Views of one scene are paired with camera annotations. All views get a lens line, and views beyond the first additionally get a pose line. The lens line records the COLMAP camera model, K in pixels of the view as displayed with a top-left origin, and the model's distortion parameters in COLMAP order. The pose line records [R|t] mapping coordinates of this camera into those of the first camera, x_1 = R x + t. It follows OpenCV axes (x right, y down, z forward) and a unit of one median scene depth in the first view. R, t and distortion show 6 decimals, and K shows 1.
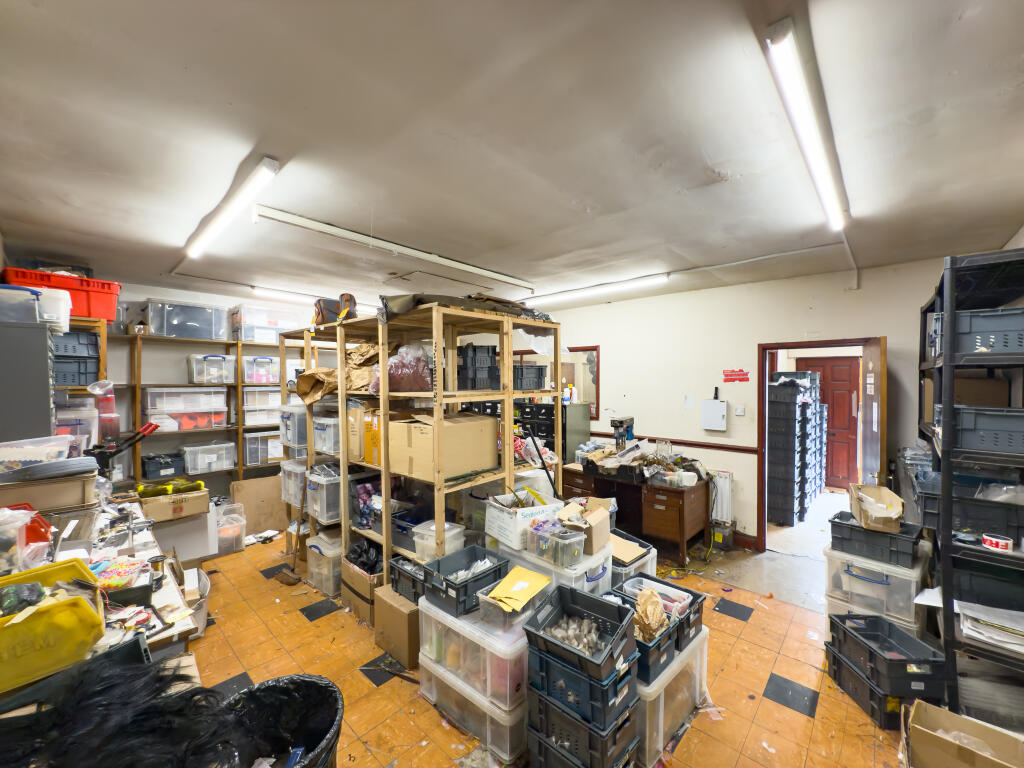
lens RADIAL K [[415.4, 0, 516.7], [0, 415.4, 384.3], [0, 0, 1]] dist [0.000832, -0.000471]
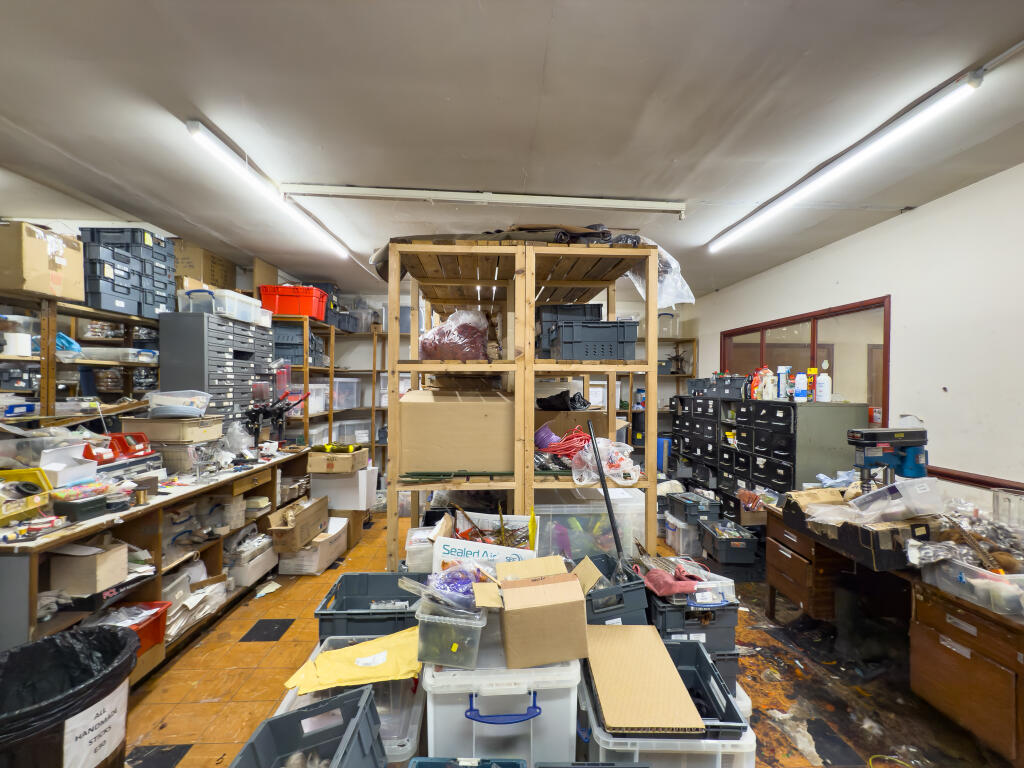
lens RADIAL K [[415.4, 0, 517.8], [0, 415.4, 383.7], [0, 0, 1]] dist [0.000832, -0.000471]
pose [[0.706086, 0.007294, -0.708088, 0.326869], [-0.019266, 0.999775, -0.008913, 0.045617], [0.707864, 0.019935, 0.706068, 0.393989]]
